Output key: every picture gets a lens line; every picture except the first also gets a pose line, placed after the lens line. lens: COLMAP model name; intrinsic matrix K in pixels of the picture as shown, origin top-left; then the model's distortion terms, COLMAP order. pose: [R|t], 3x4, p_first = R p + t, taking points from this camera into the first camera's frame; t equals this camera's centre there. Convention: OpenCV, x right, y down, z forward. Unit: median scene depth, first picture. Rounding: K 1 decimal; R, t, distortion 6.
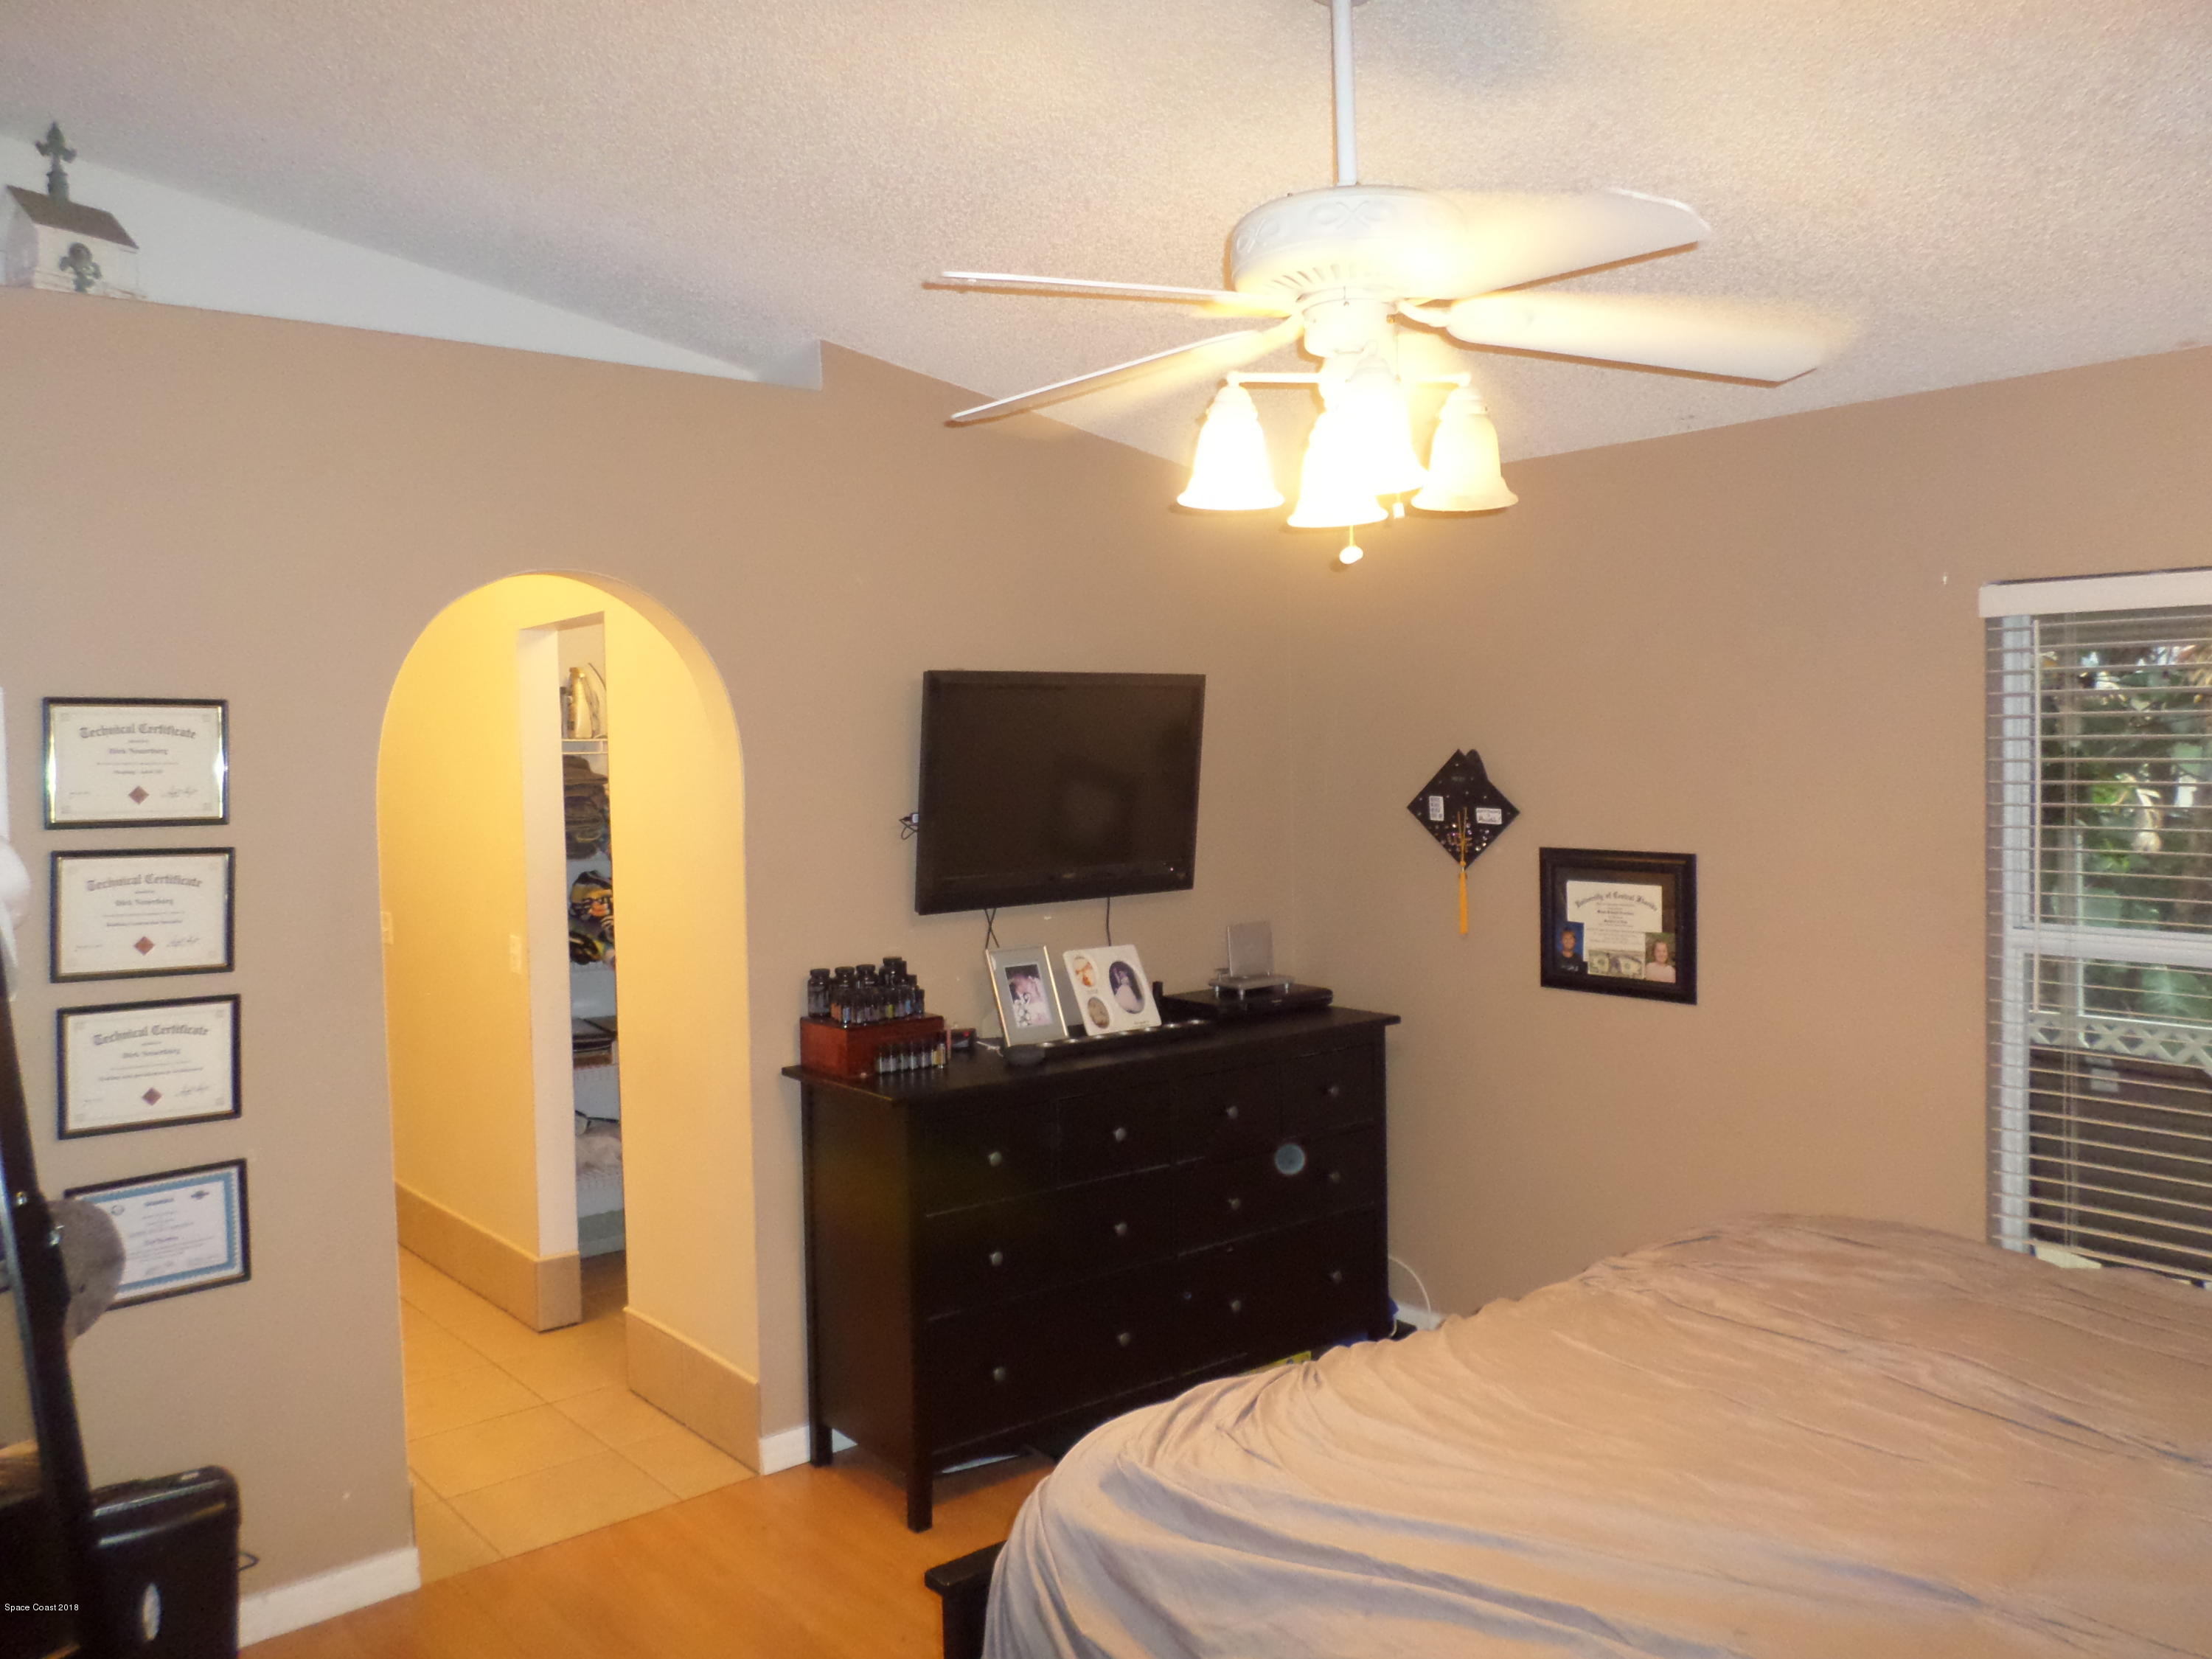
lens RADIAL K [[1684.8, 0, 1104.1], [0, 1684.8, 826.9], [0, 0, 1]] dist [-0.013429, -0.007494]
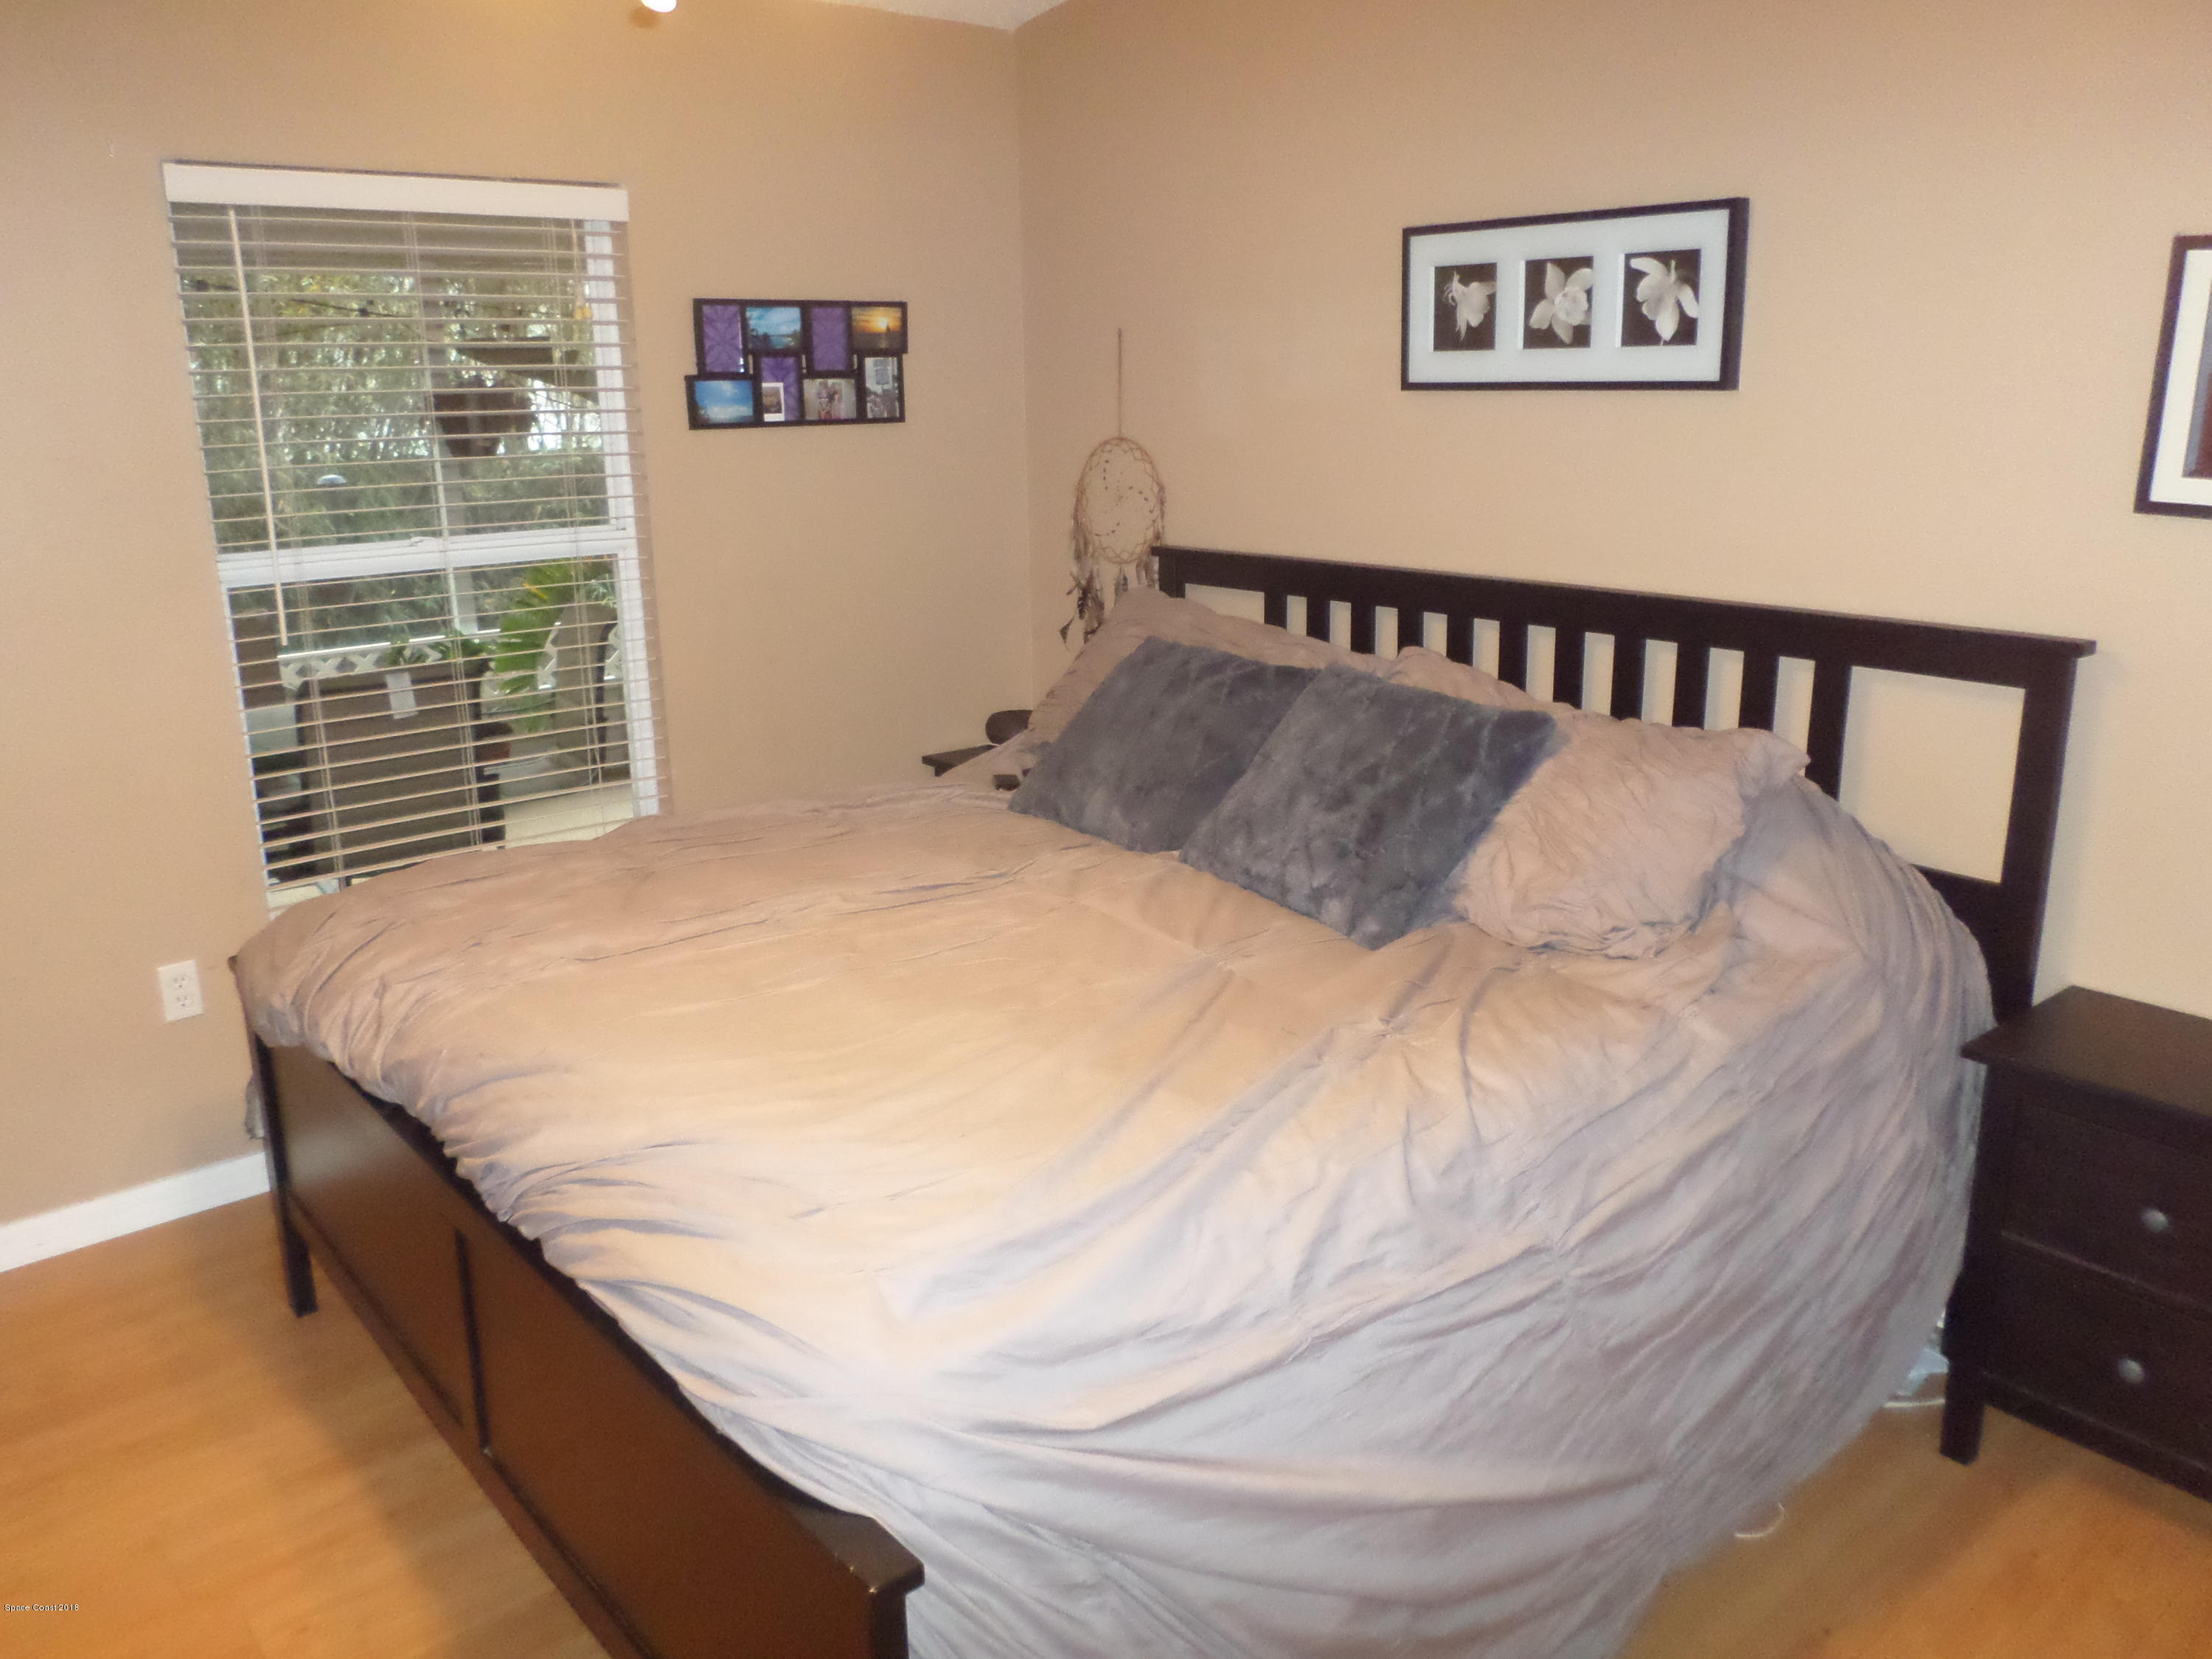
lens RADIAL K [[1684.8, 0, 1108.1], [0, 1684.8, 788.8], [0, 0, 1]] dist [-0.013429, -0.007494]
pose [[0.007668, -0.232550, 0.972554, -0.468606], [0.070572, 0.970284, 0.231451, 0.005057], [-0.997477, 0.066860, 0.023852, 0.637453]]
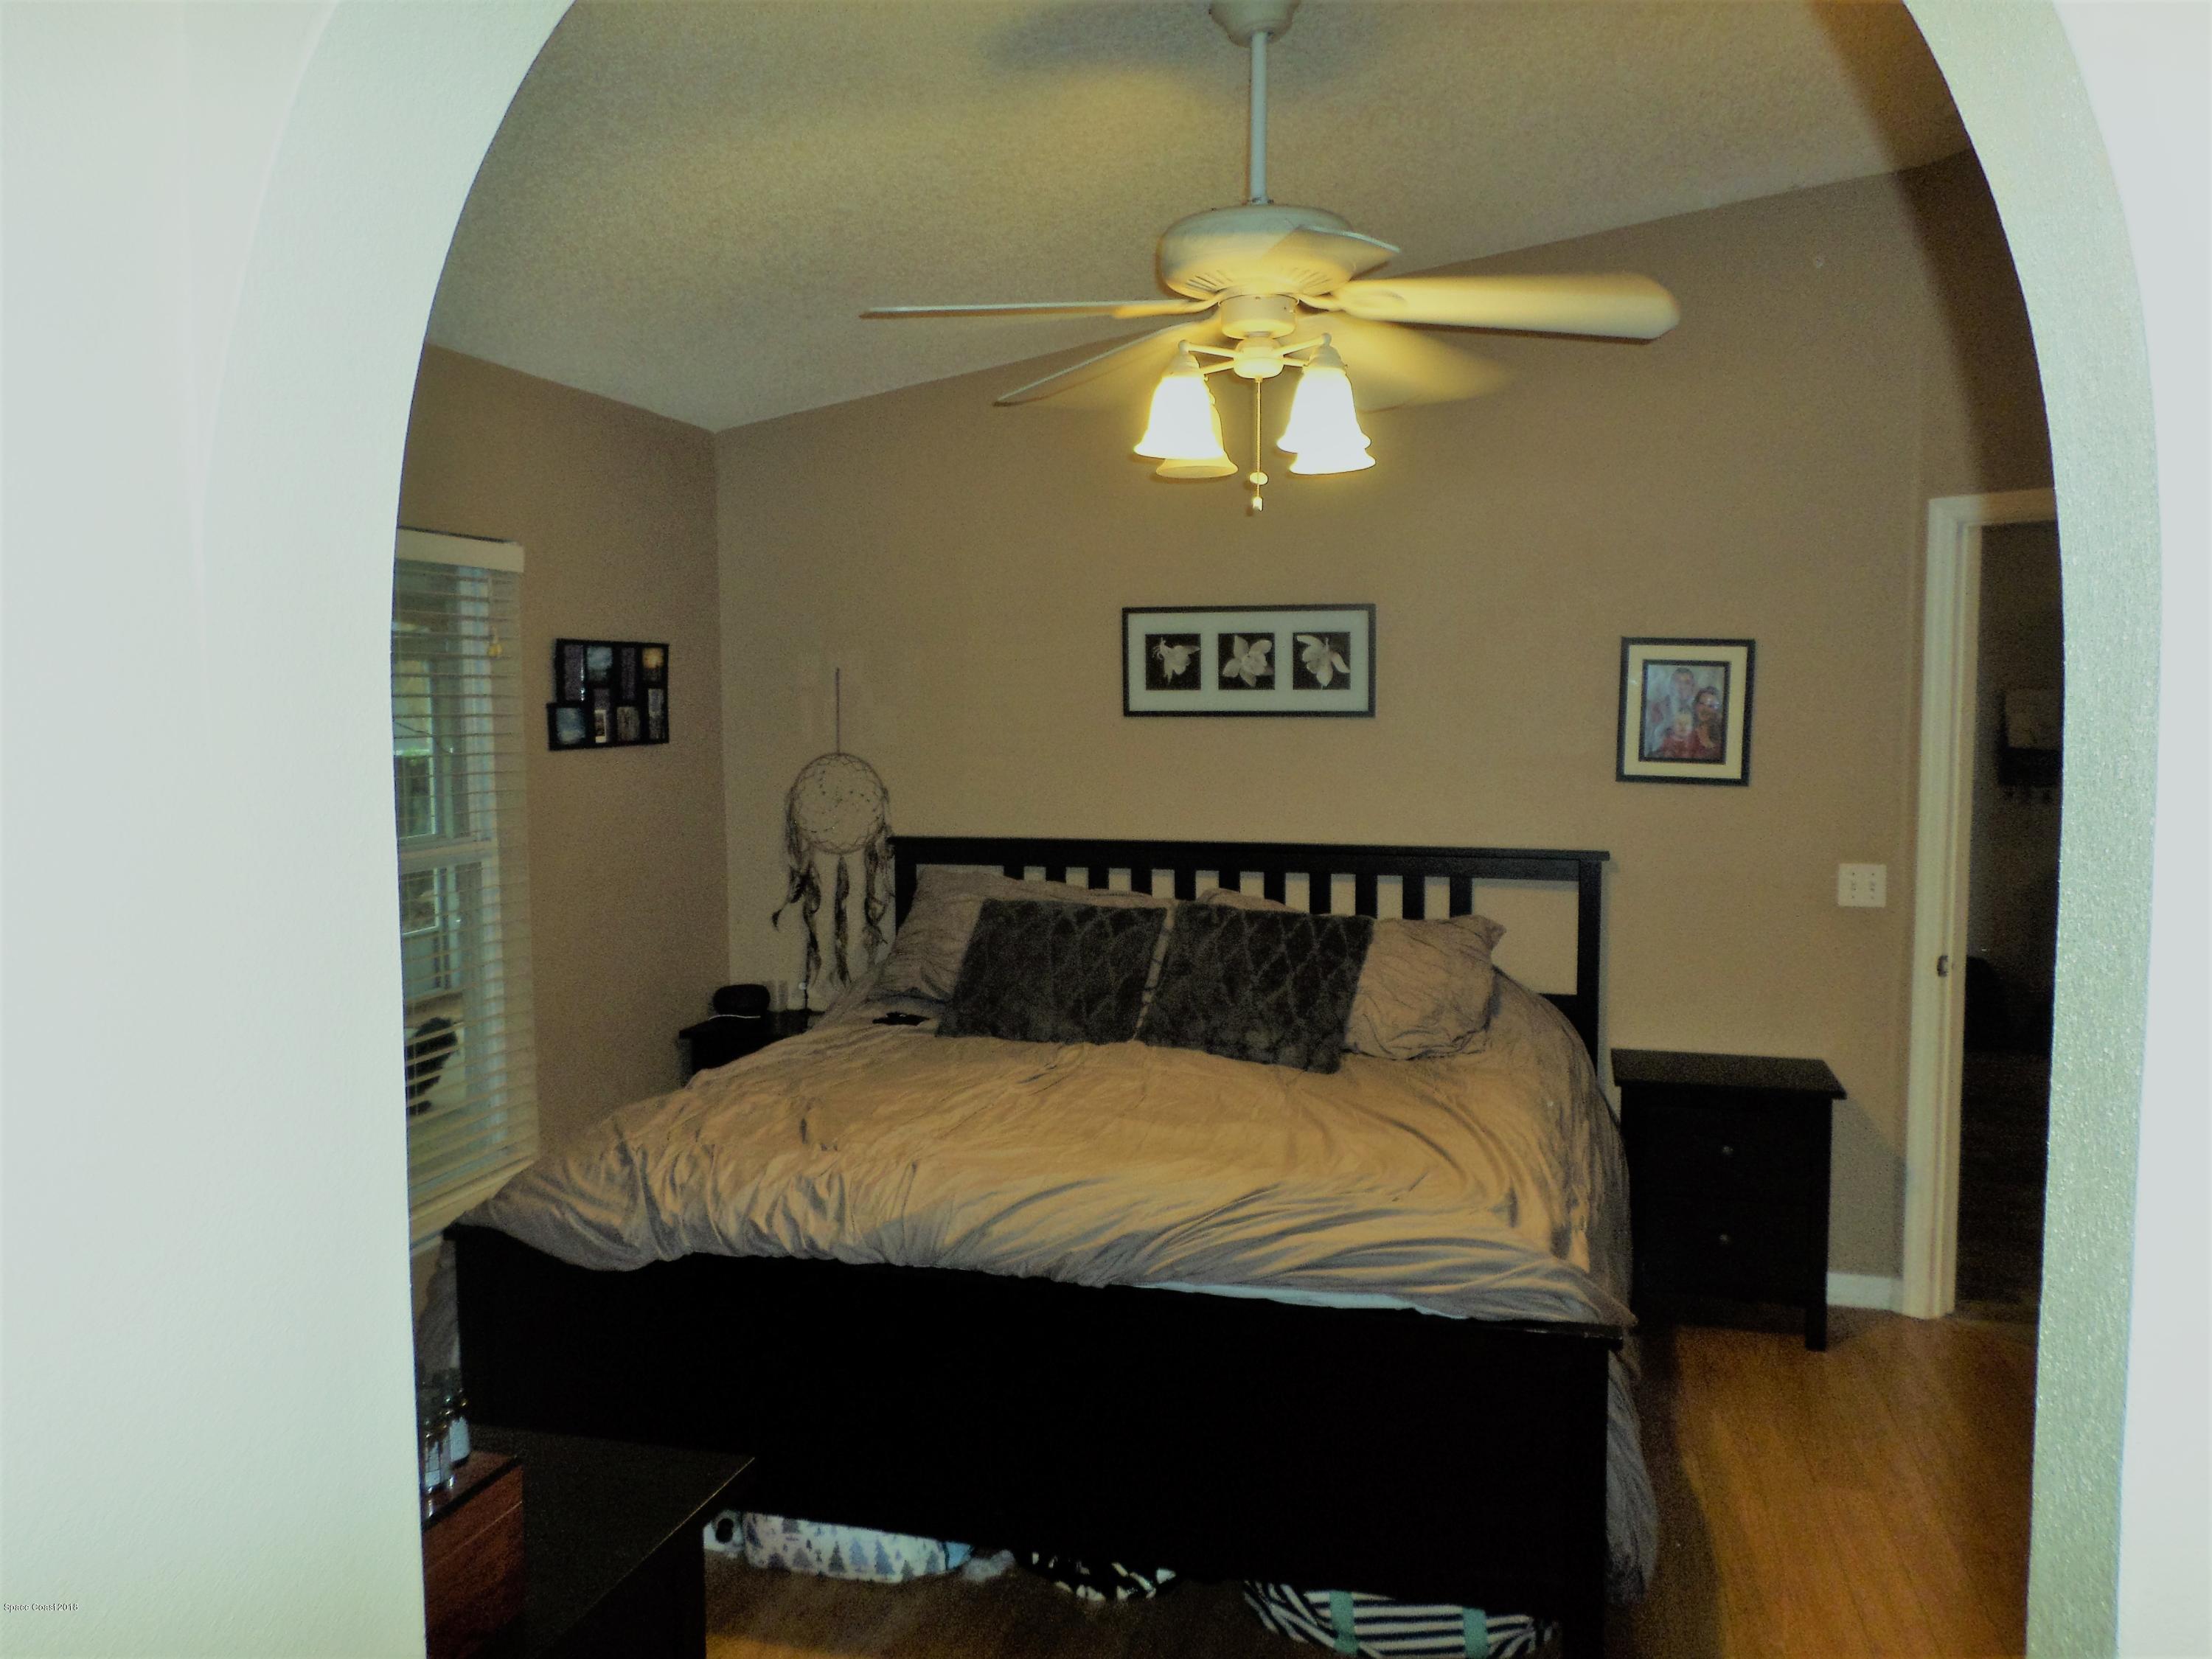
lens RADIAL K [[1684.8, 0, 1102.8], [0, 1684.8, 778.3], [0, 0, 1]] dist [-0.013429, -0.007494]
pose [[-0.565556, -0.036082, 0.823920, -0.627617], [0.055215, 0.995144, 0.081481, -0.053745], [-0.822860, 0.091575, -0.560817, 1.385735]]
